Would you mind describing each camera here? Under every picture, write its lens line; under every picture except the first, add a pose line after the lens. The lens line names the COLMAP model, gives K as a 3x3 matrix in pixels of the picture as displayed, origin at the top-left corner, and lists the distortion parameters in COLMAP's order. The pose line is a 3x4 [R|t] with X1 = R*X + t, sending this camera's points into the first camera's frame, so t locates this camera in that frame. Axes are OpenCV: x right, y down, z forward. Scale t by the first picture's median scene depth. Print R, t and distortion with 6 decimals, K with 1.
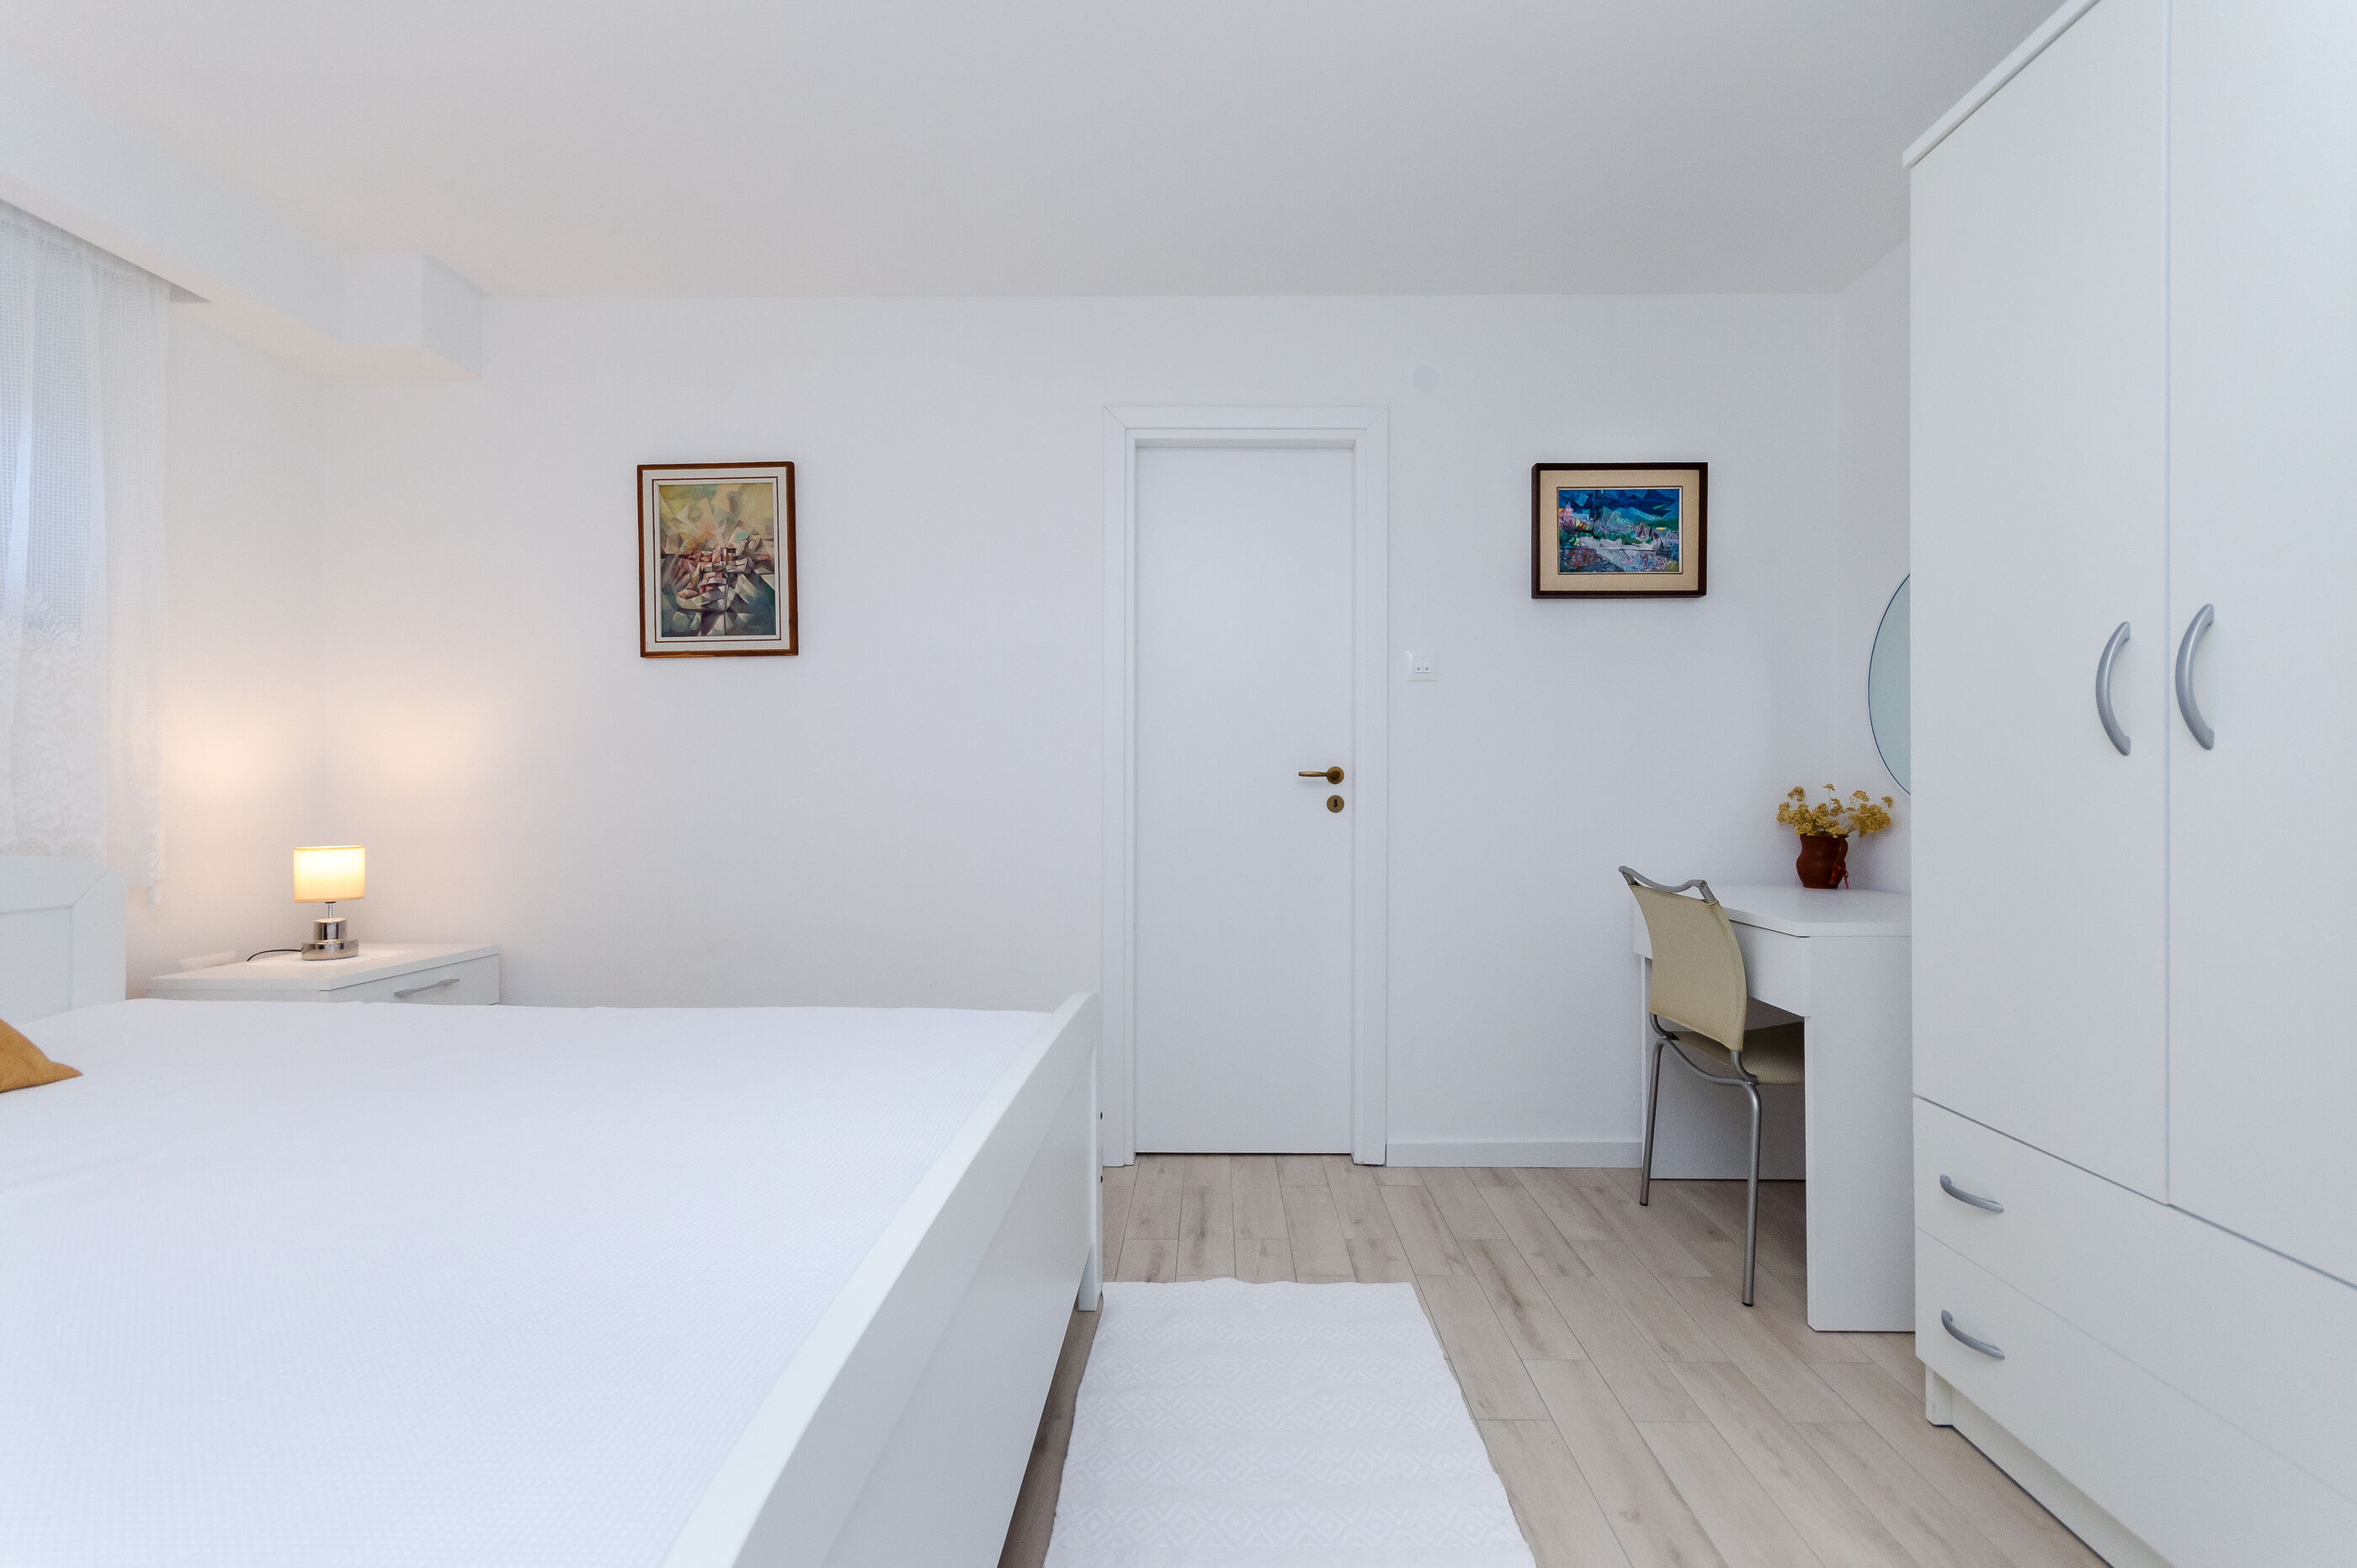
lens RADIAL K [[1097.4, 0, 1197.7], [0, 1097.4, 785.9], [0, 0, 1]] dist [0.008423, 0.000117]
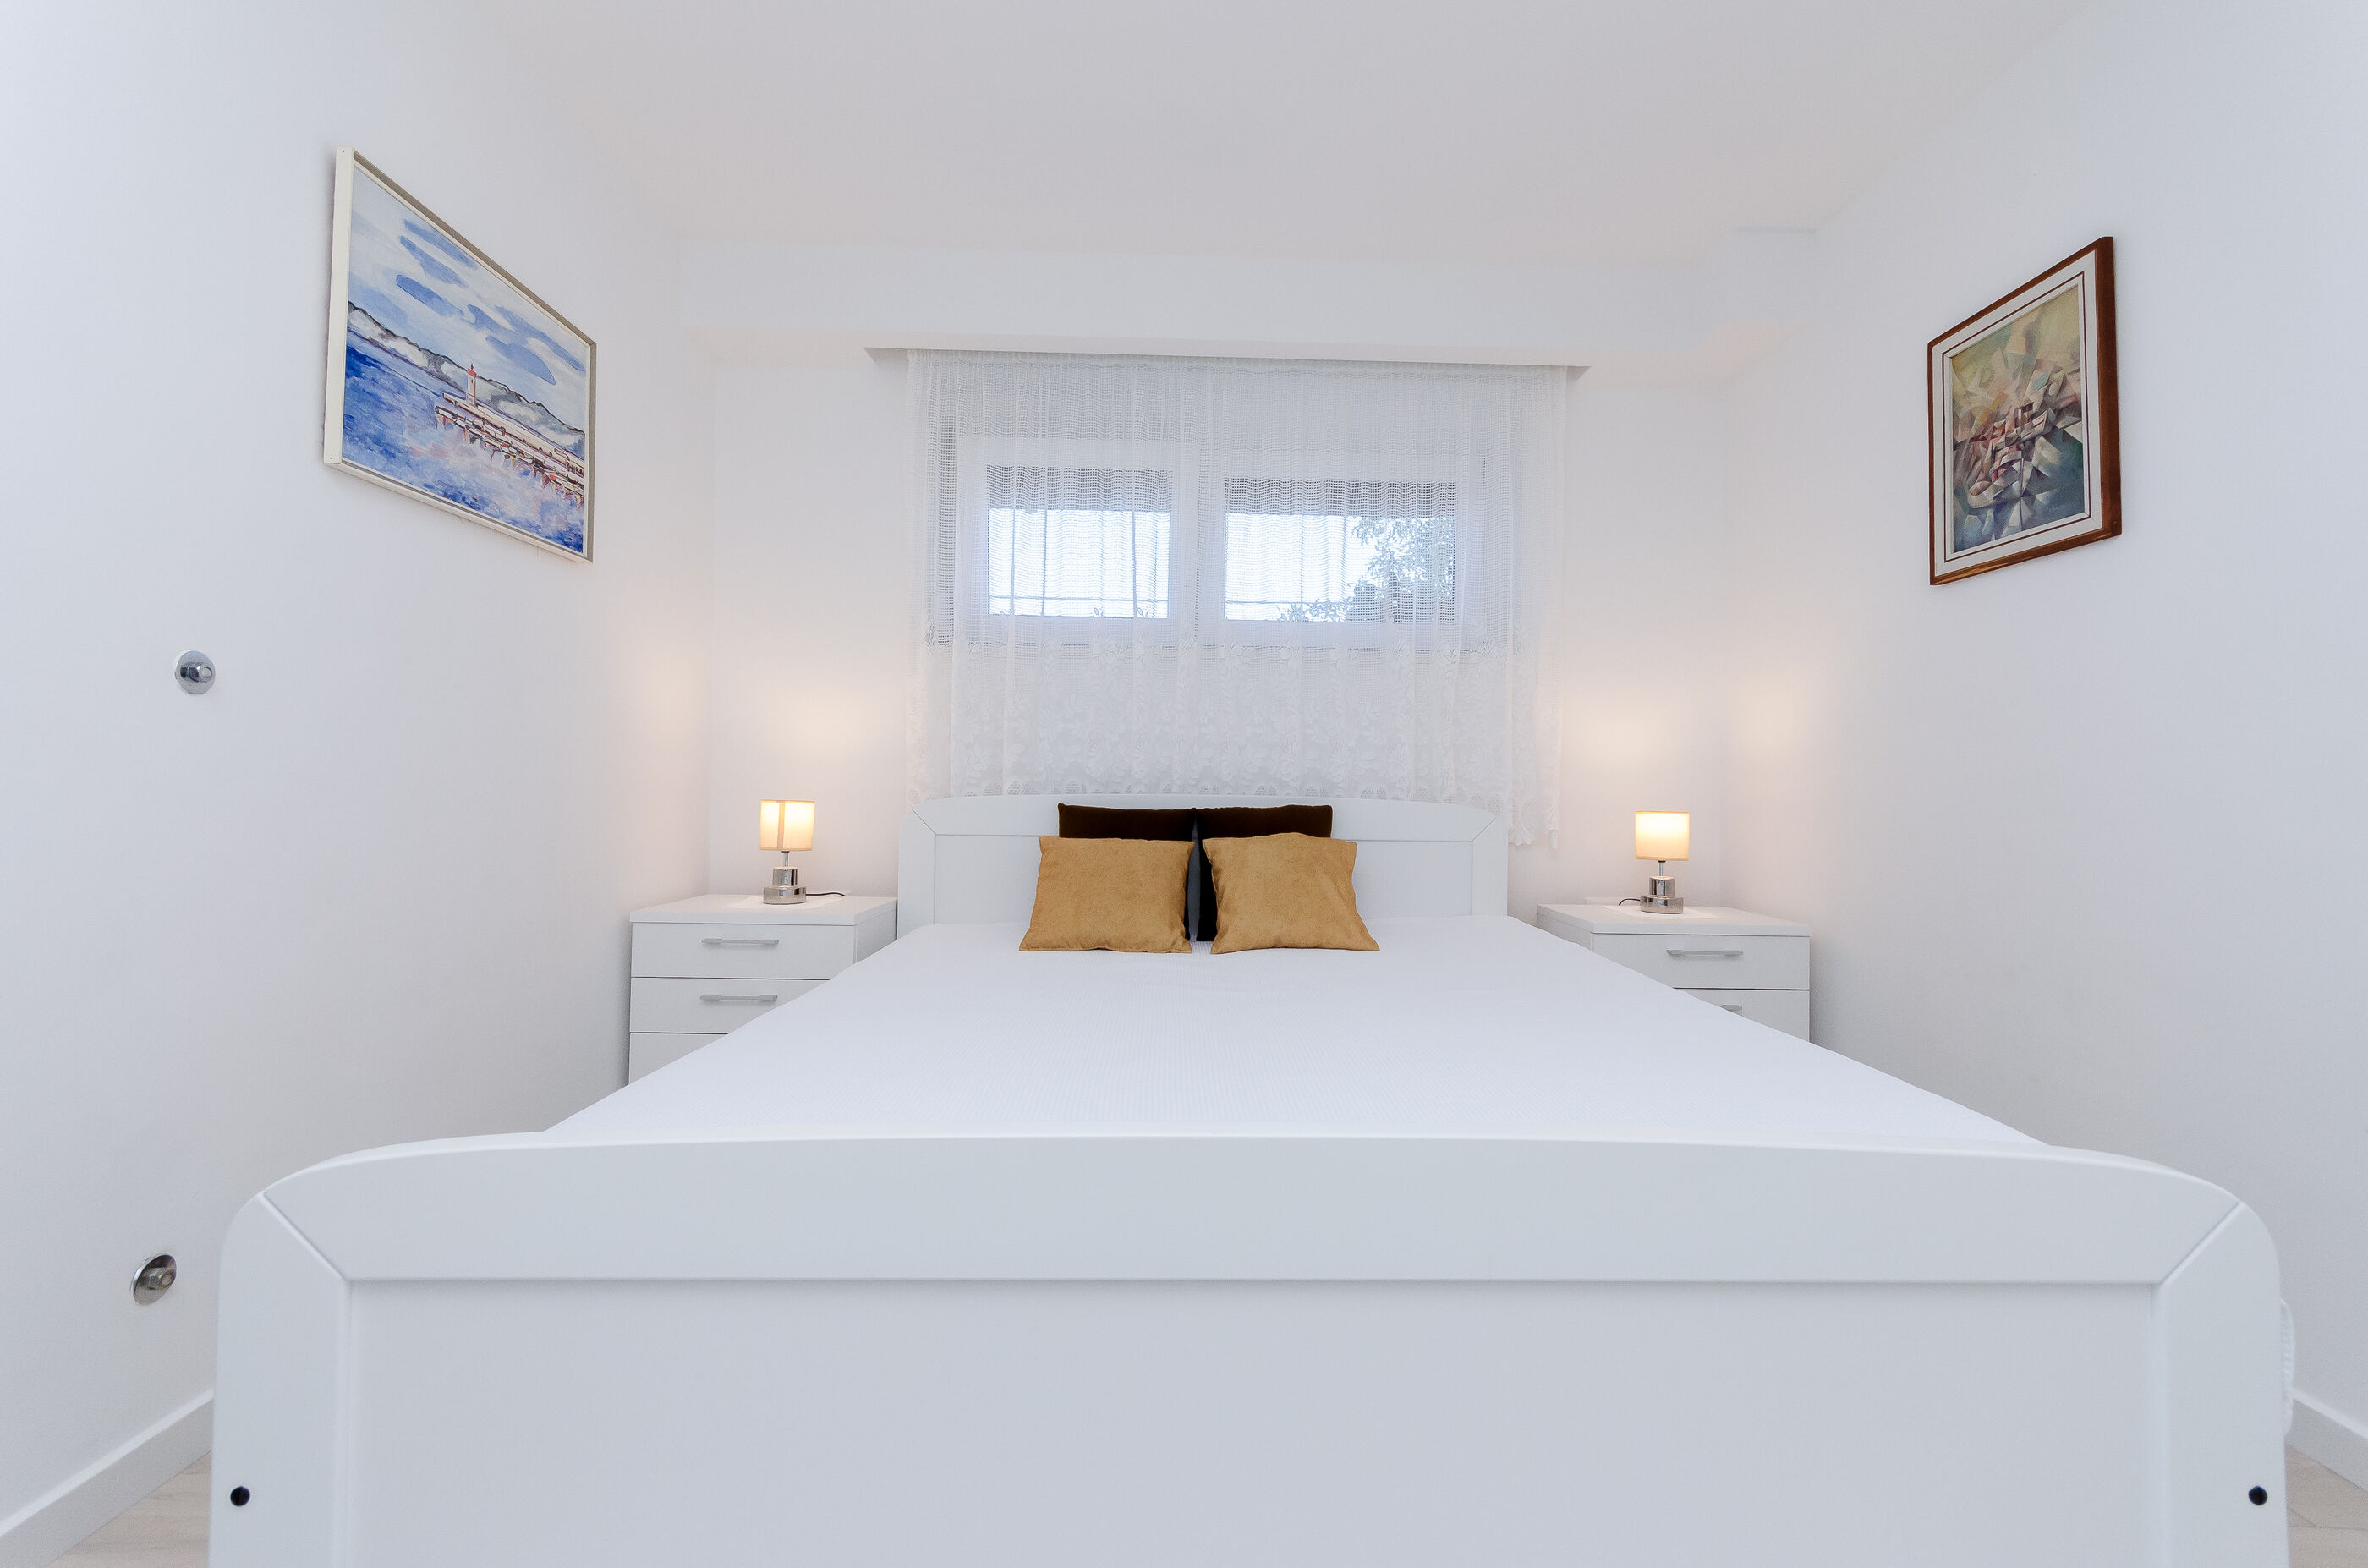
lens RADIAL K [[1061.3, 0, 1180.4], [0, 1061.3, 753.9], [0, 0, 1]] dist [0.012057, 0.001672]
pose [[0.026574, -0.029210, -0.999220, 0.236998], [-0.010648, 0.999508, -0.029502, 0.031774], [0.999590, 0.011423, 0.026250, 0.447058]]
